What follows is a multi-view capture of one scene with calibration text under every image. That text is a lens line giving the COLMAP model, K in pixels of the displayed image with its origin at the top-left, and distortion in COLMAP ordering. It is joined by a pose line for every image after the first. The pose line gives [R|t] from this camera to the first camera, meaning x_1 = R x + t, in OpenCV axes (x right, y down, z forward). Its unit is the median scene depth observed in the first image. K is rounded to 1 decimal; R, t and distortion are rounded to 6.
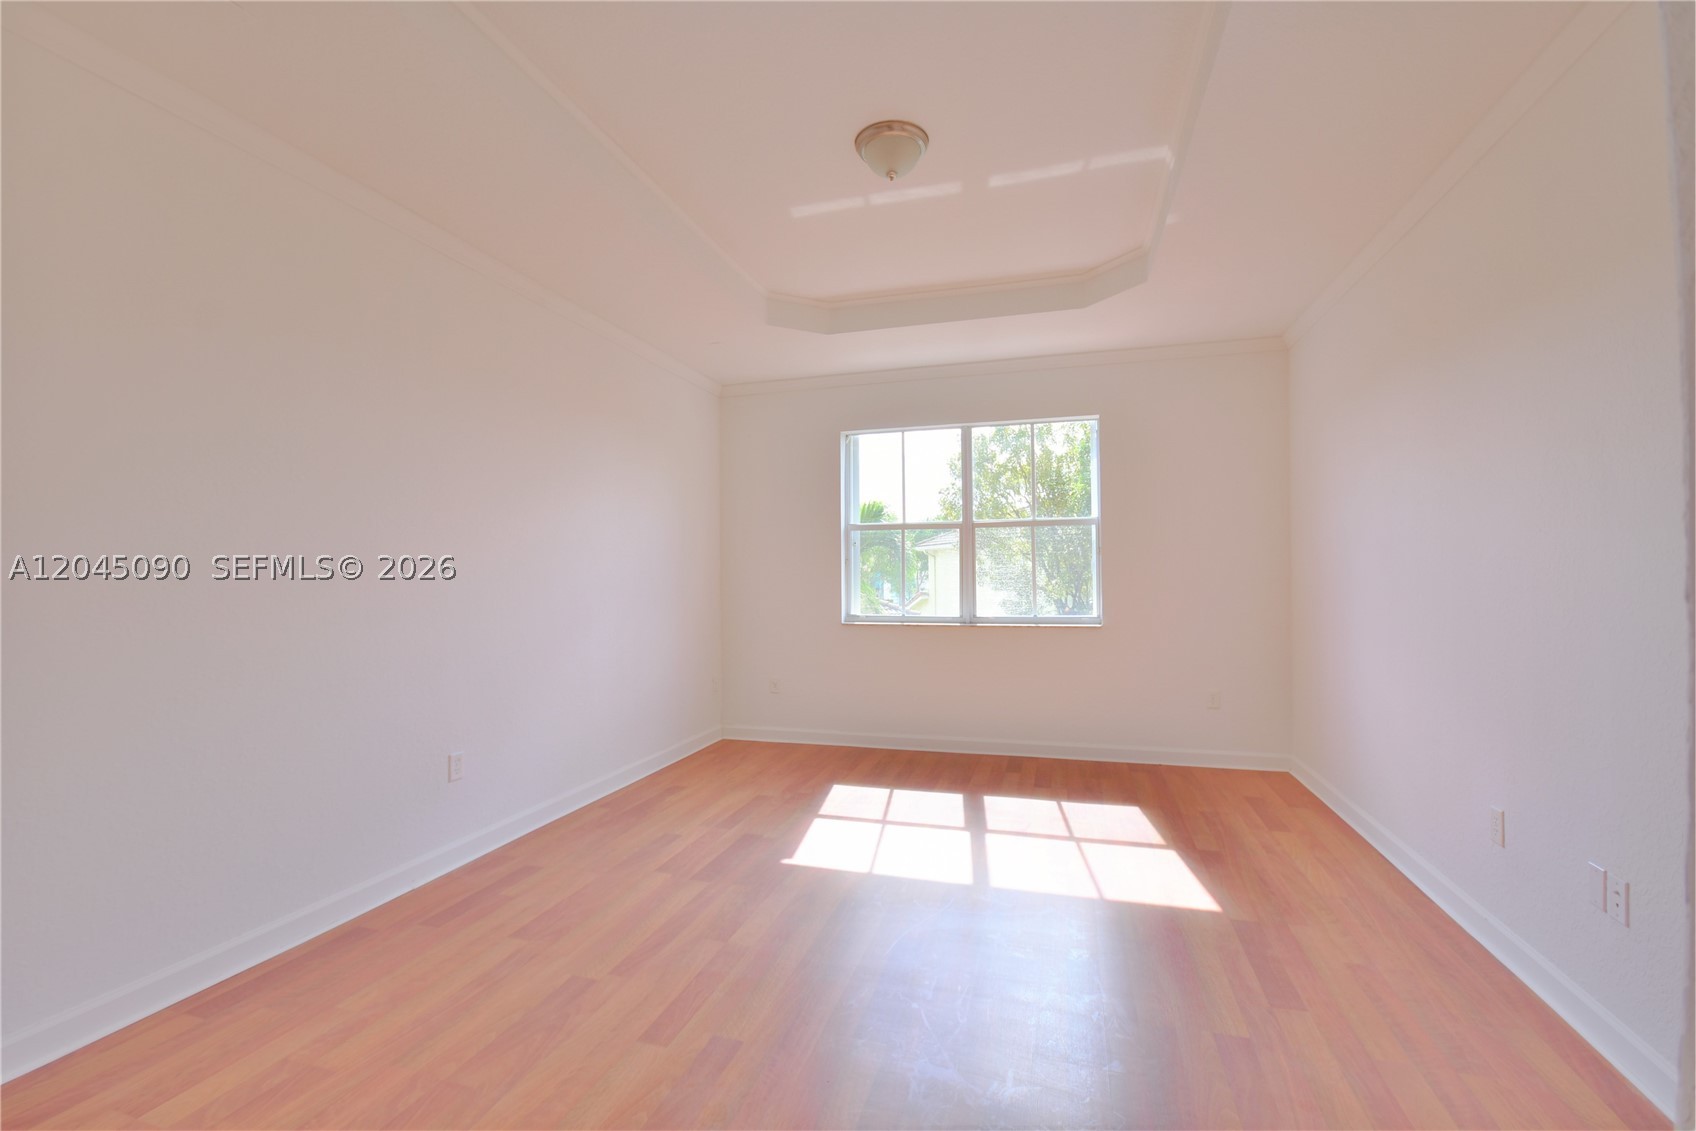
lens RADIAL K [[756.3, 0, 846.8], [0, 756.3, 559.0], [0, 0, 1]] dist [-0.002287, -0.004811]
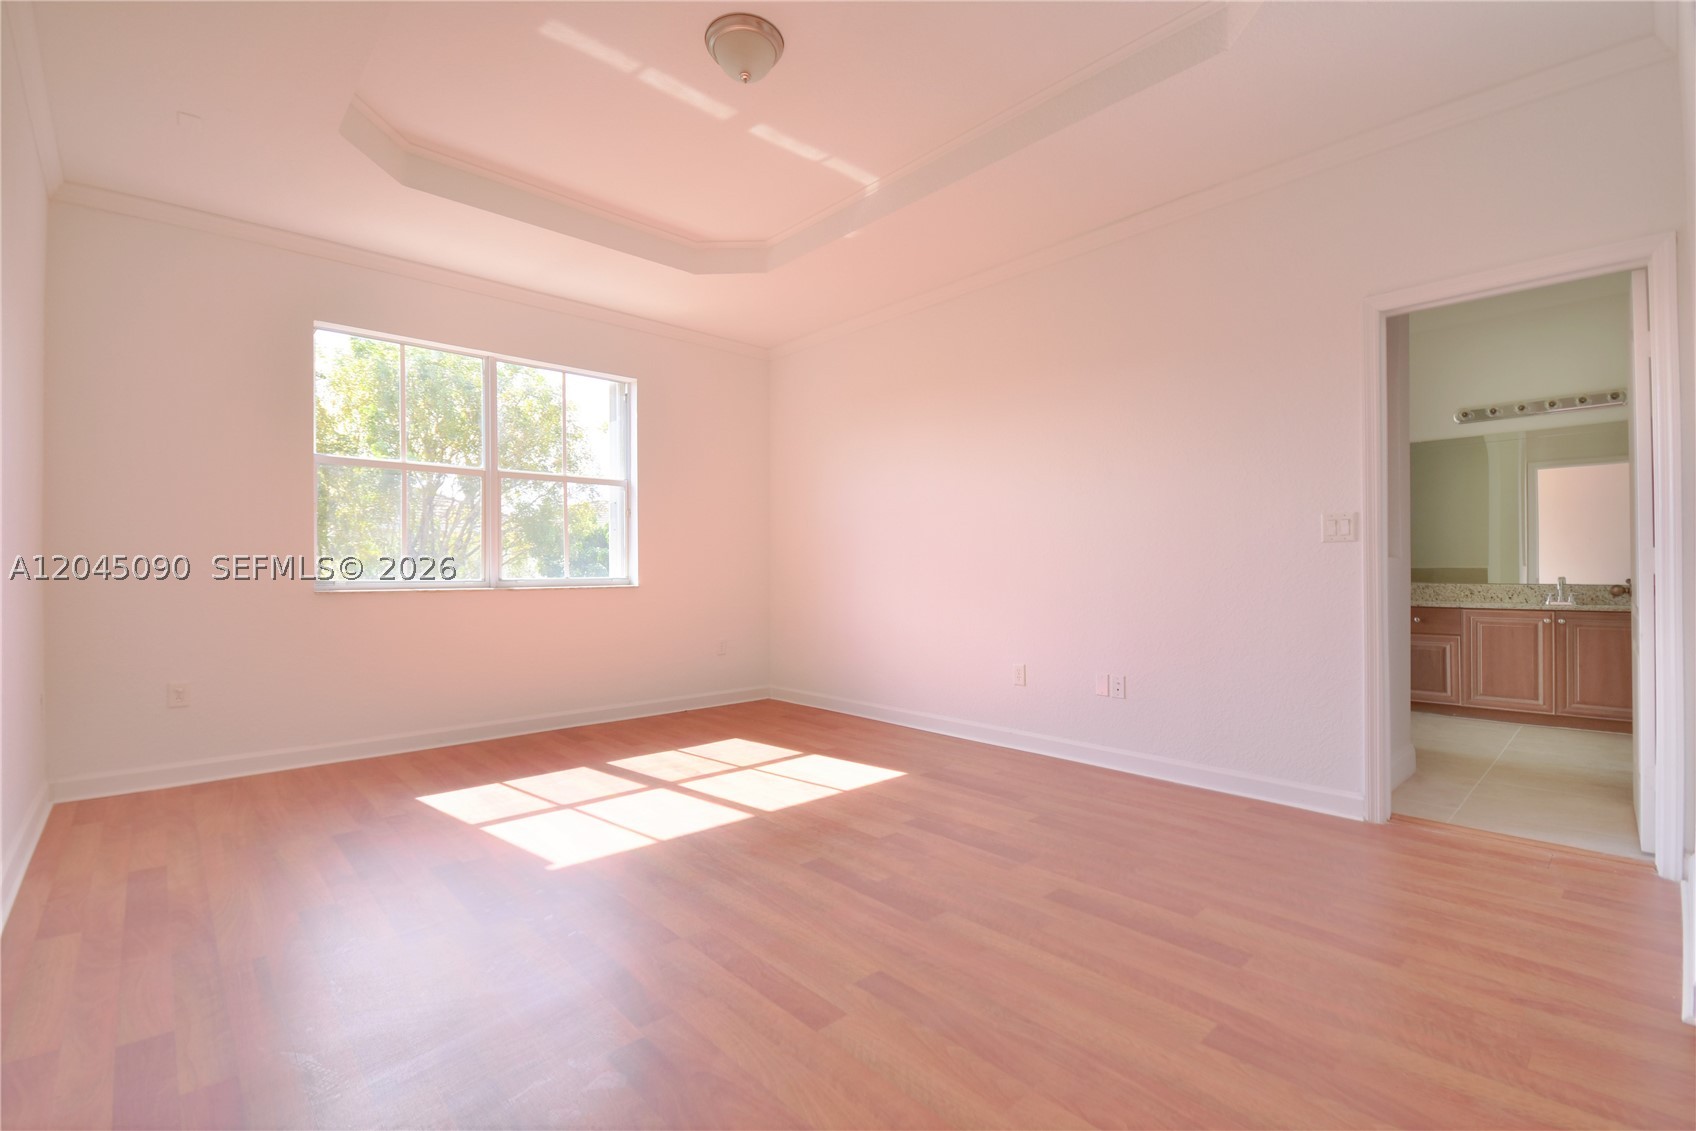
lens RADIAL K [[756.3, 0, 847.0], [0, 756.3, 572.1], [0, 0, 1]] dist [-0.002287, -0.004811]
pose [[0.501268, 0.004058, 0.865282, -0.562869], [-0.016033, 0.999861, 0.004599, 0.083557], [-0.865143, -0.016178, 0.501263, 0.335494]]
